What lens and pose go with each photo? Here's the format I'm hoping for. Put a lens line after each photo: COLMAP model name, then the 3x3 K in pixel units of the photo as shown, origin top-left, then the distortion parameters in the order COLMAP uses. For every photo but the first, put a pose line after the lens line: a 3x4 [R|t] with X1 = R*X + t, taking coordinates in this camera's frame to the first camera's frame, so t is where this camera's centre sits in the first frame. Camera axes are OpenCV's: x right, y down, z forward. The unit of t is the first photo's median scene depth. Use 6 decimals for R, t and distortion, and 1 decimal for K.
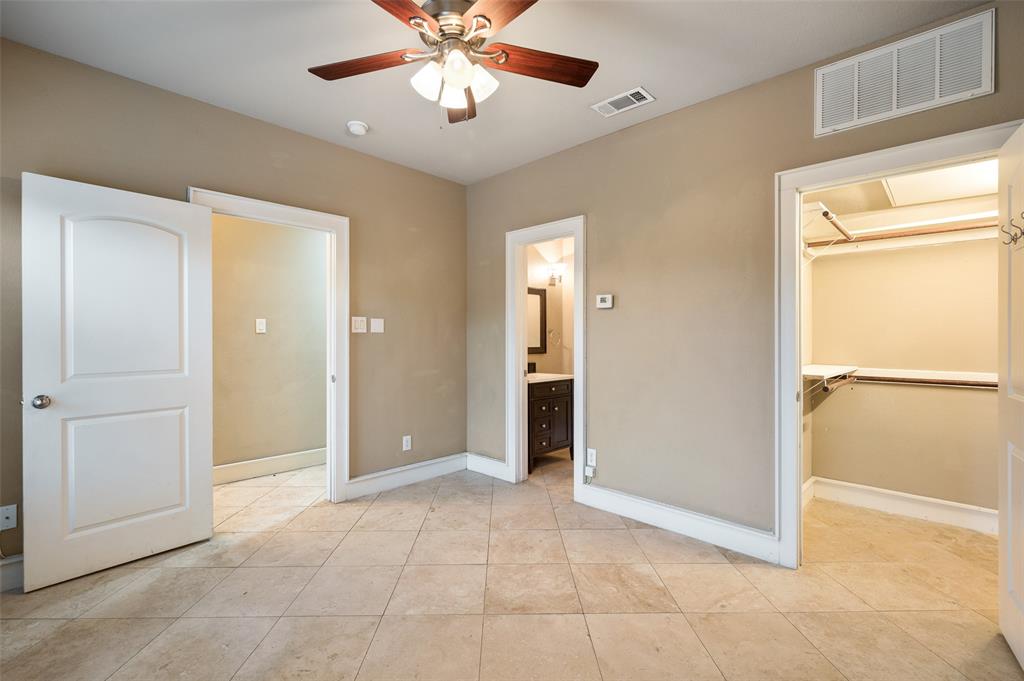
lens RADIAL K [[453.7, 0, 525.7], [0, 453.7, 339.7], [0, 0, 1]] dist [-0.000797, -0.000170]
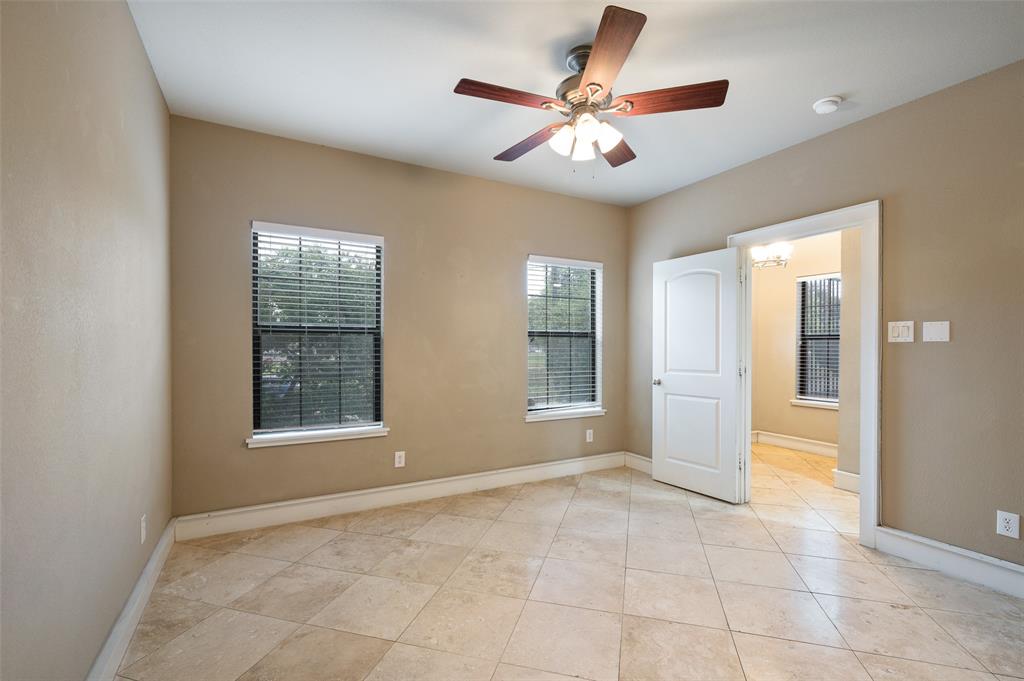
lens RADIAL K [[451.0, 0, 513.1], [0, 451.0, 344.3], [0, 0, 1]] dist [0.000033, -0.000115]
pose [[-0.302132, -0.003372, -0.953260, 0.749652], [-0.002480, 0.999993, -0.002751, -0.011016], [0.953263, 0.001533, -0.302138, 0.820171]]
